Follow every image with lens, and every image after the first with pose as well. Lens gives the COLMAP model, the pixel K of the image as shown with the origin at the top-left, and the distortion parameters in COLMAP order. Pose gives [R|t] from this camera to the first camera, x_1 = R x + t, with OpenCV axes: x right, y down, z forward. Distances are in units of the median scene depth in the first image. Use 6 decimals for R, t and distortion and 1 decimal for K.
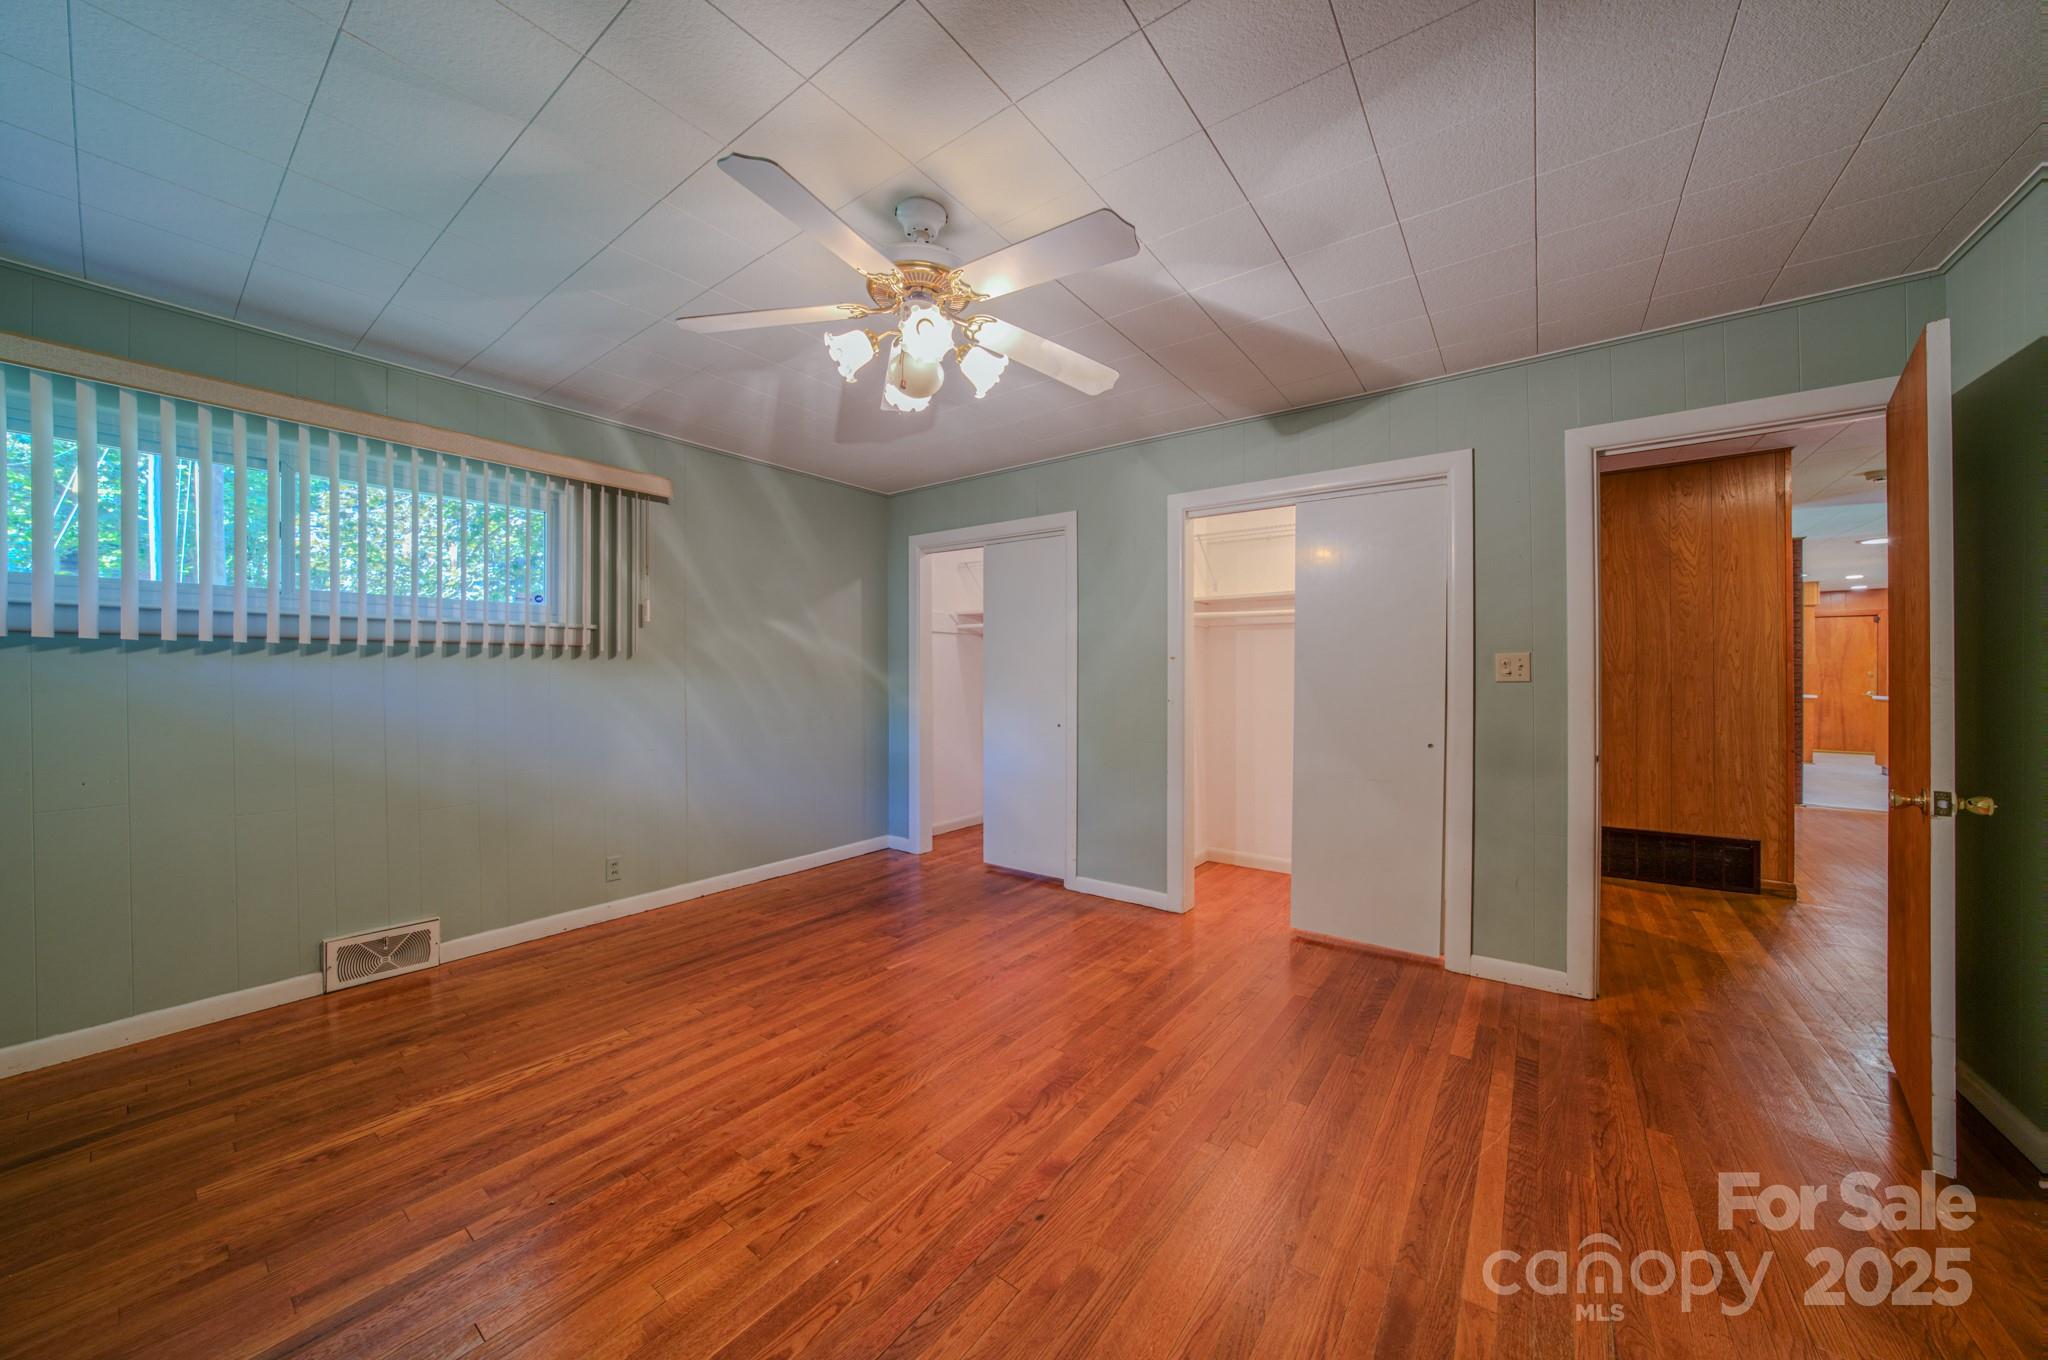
lens RADIAL K [[706.9, 0, 1025.0], [0, 706.9, 675.5], [0, 0, 1]] dist [-0.019755, 0.002544]
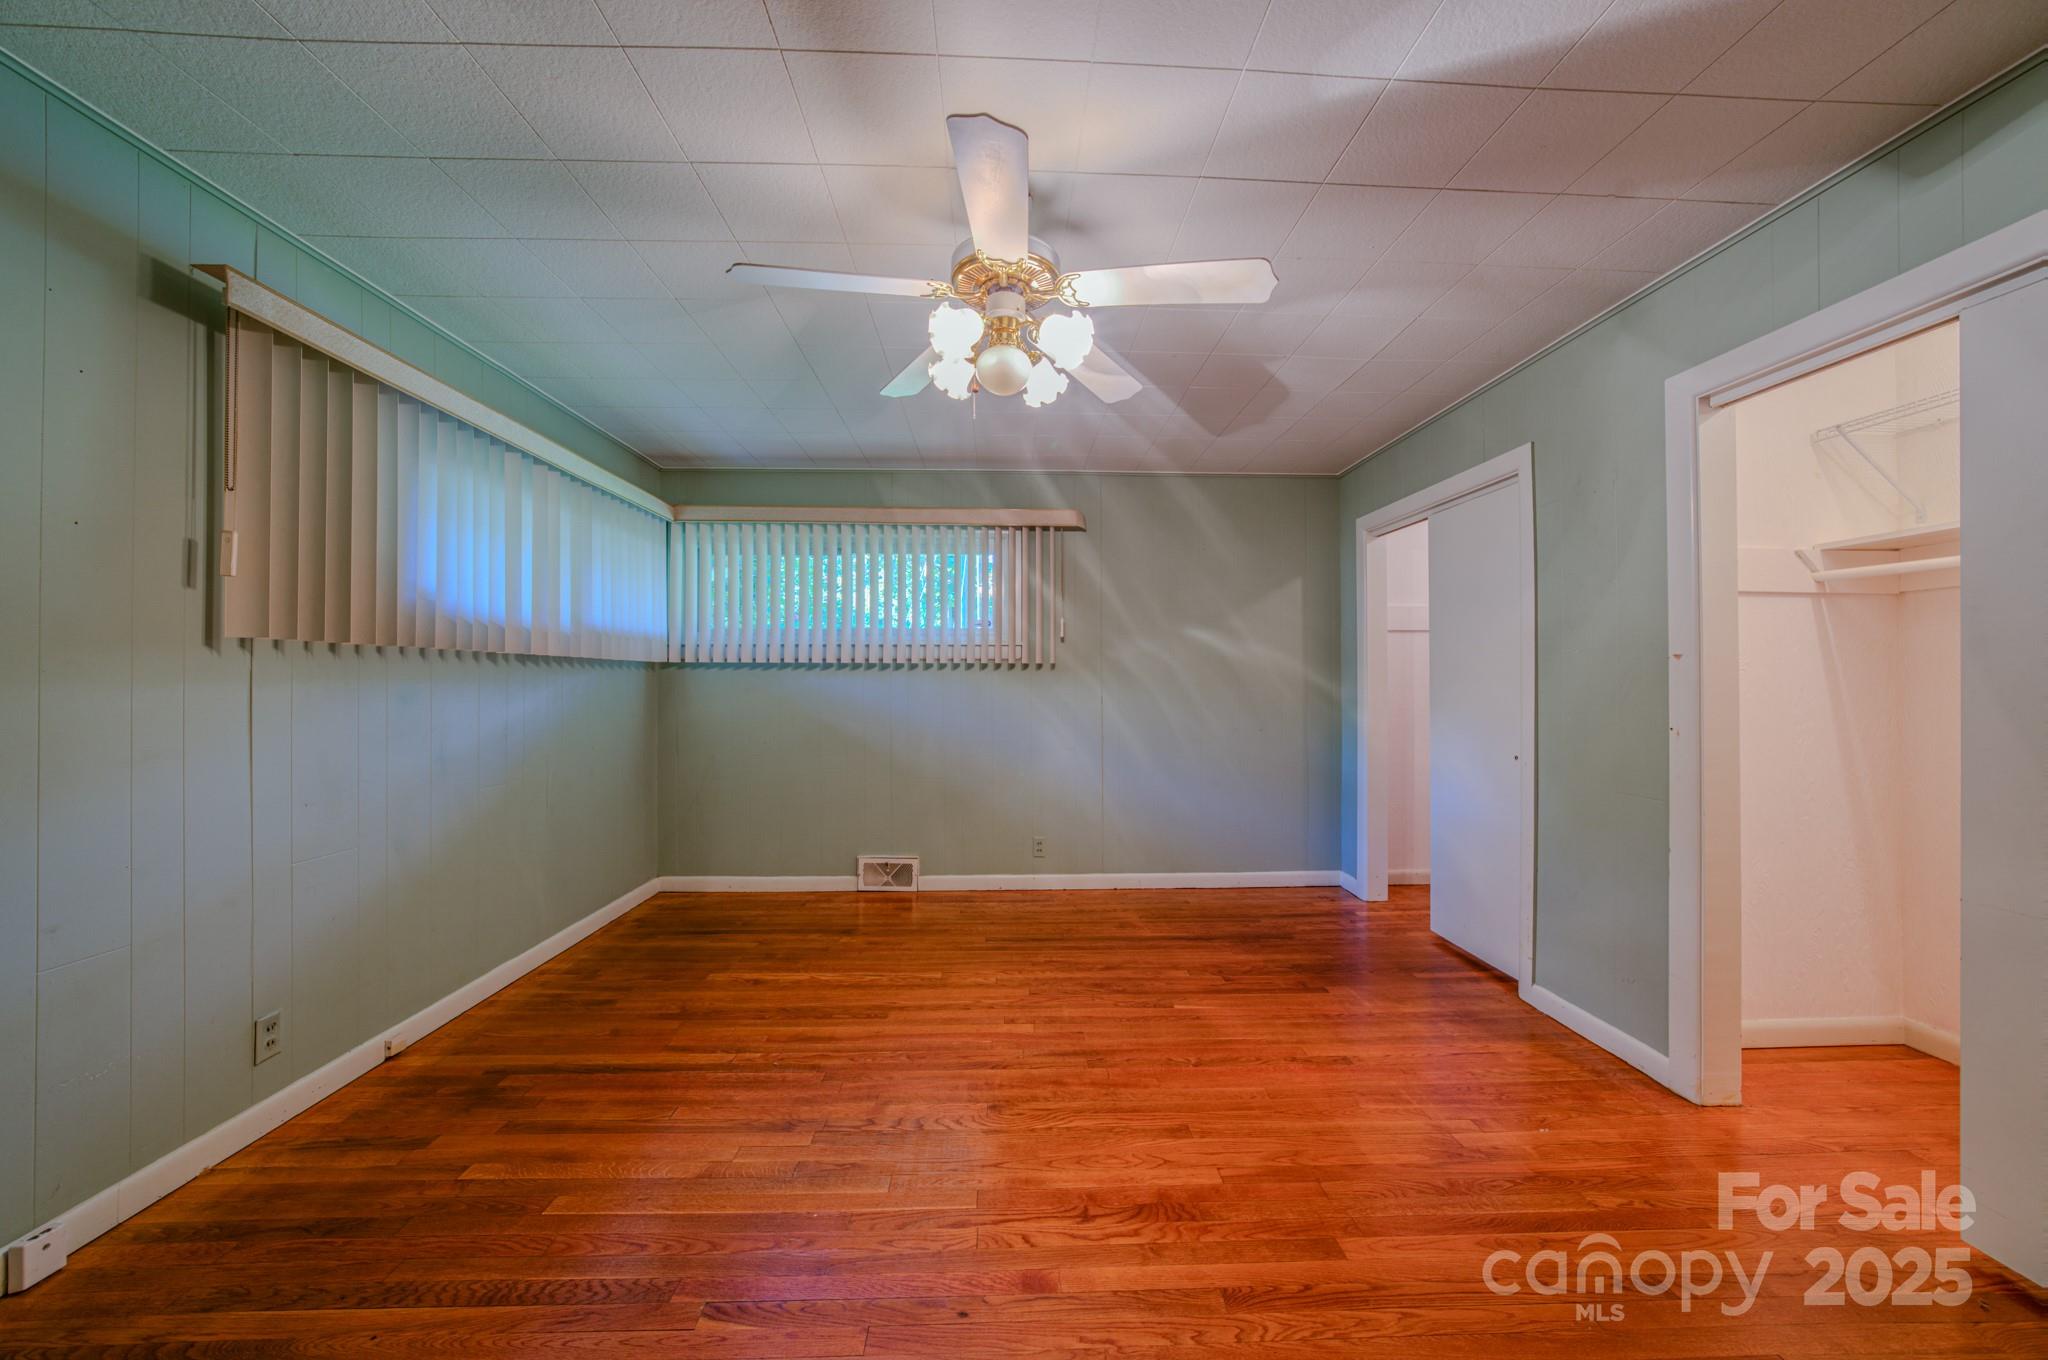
lens RADIAL K [[706.9, 0, 1020.6], [0, 706.9, 678.5], [0, 0, 1]] dist [-0.019755, 0.002544]
pose [[0.623588, -0.003999, -0.781743, 0.356767], [-0.001885, 0.999976, -0.006619, -0.001709], [0.781751, 0.005601, 0.623565, 0.248260]]
